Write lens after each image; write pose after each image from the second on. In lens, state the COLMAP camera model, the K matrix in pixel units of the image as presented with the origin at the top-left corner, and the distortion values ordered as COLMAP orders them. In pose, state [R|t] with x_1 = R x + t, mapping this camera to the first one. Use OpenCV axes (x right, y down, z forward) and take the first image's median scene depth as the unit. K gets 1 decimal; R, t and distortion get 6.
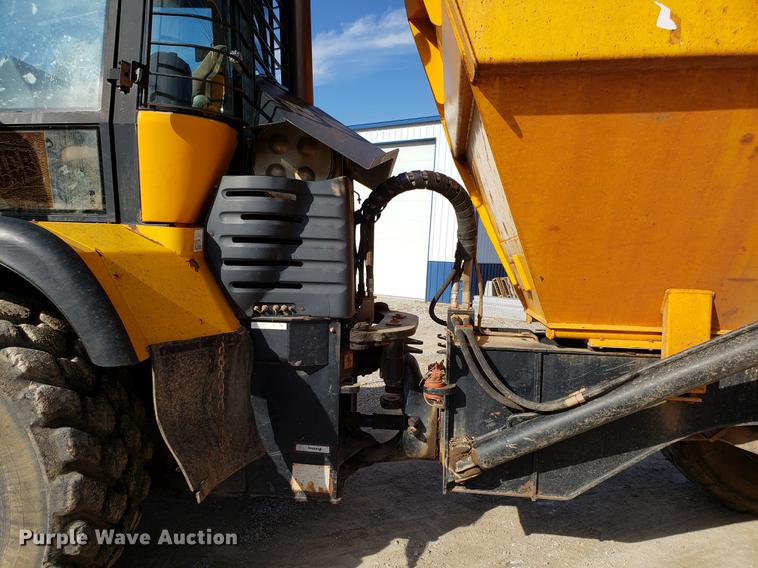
lens RADIAL K [[572.4, 0, 376.1], [0, 572.4, 301.2], [0, 0, 1]] dist [0.010811, -0.009375]
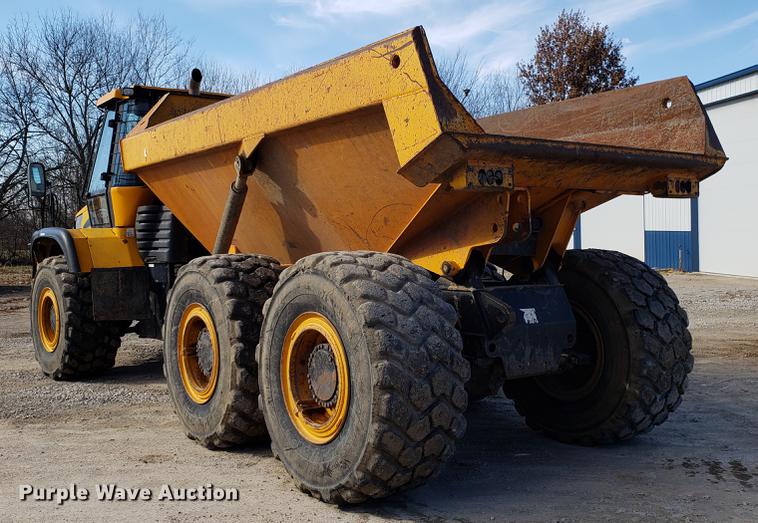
lens RADIAL K [[811.9, 0, 380.8], [0, 811.9, 235.0], [0, 0, 1]] dist [0.001985, -0.003270]
pose [[0.712643, -0.044769, -0.700097, 2.934563], [-0.015630, 0.996701, -0.079645, 0.173426], [0.701353, 0.067701, 0.709592, -0.772368]]
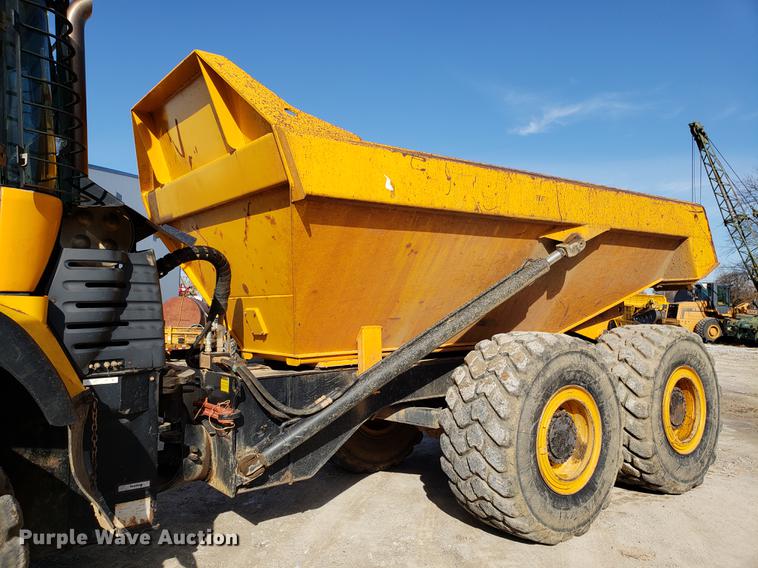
lens RADIAL K [[600.2, 0, 379.0], [0, 600.2, 284.0], [0, 0, 1]] dist [0.007661, -0.118974]
pose [[0.677883, -0.009590, 0.735107, -0.675050], [0.079068, 0.995066, -0.059931, -0.032893], [-0.730905, 0.098750, 0.675297, -0.195887]]
